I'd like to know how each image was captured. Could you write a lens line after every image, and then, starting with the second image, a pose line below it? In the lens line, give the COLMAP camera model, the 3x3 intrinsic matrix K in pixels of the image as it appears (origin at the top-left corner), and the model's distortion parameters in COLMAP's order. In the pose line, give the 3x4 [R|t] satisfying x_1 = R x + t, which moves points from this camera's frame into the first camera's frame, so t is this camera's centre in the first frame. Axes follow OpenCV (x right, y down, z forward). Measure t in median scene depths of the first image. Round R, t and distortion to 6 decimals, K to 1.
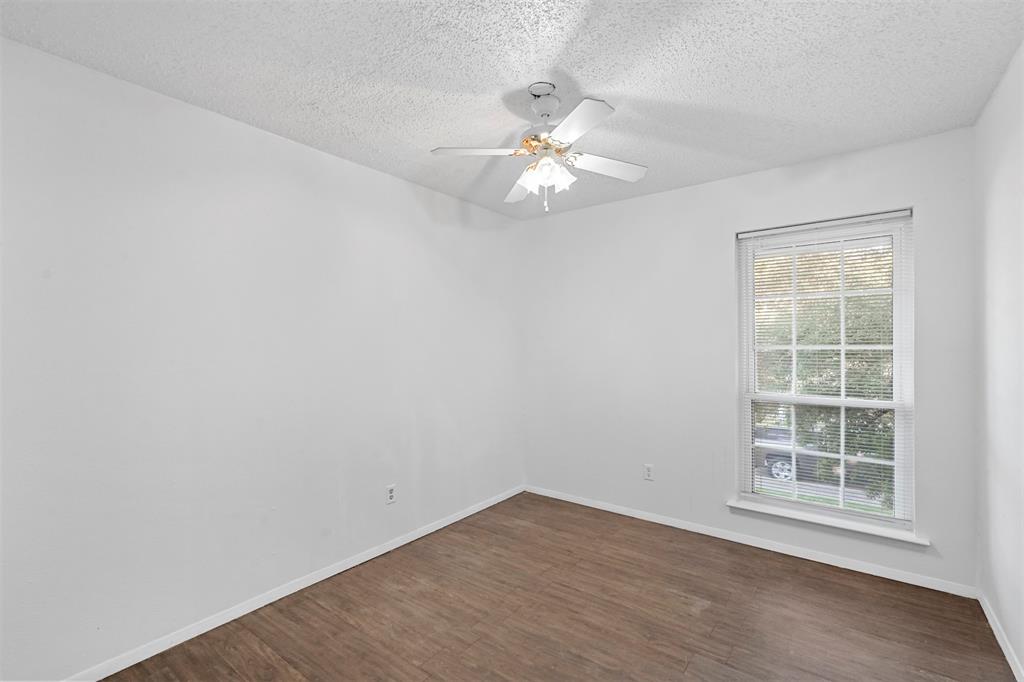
lens RADIAL K [[462.8, 0, 505.8], [0, 462.8, 344.0], [0, 0, 1]] dist [-0.008550, 0.002260]
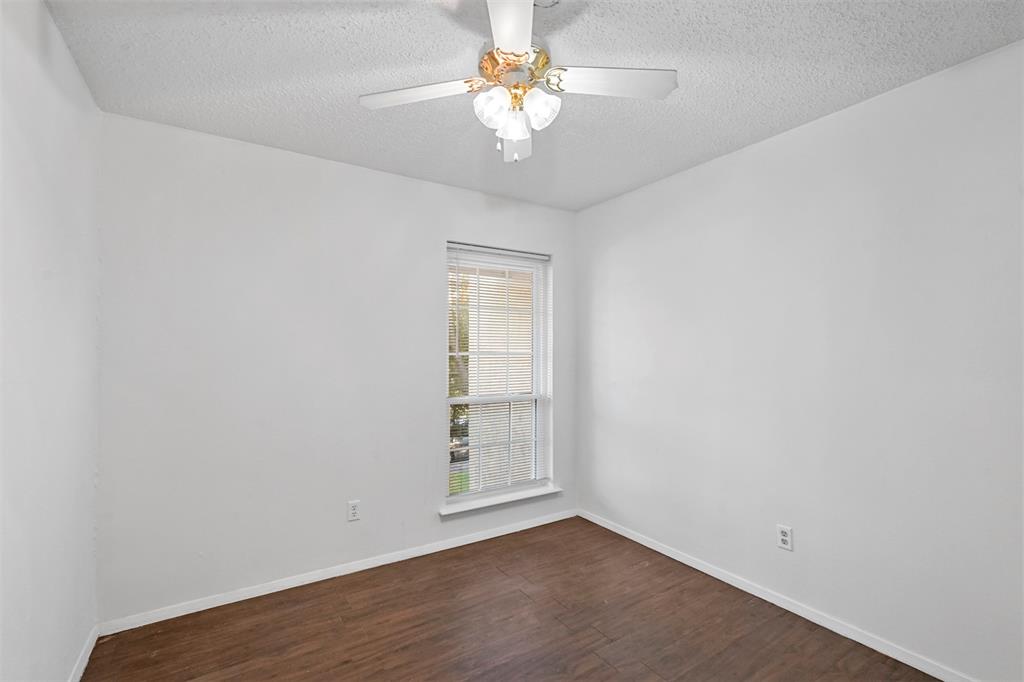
lens RADIAL K [[462.8, 0, 510.9], [0, 462.8, 339.9], [0, 0, 1]] dist [-0.008550, 0.002260]
pose [[0.311105, 0.028490, 0.949948, -0.423521], [-0.001426, 0.999563, -0.029511, 0.006683], [-0.950374, 0.007826, 0.311010, 0.561530]]
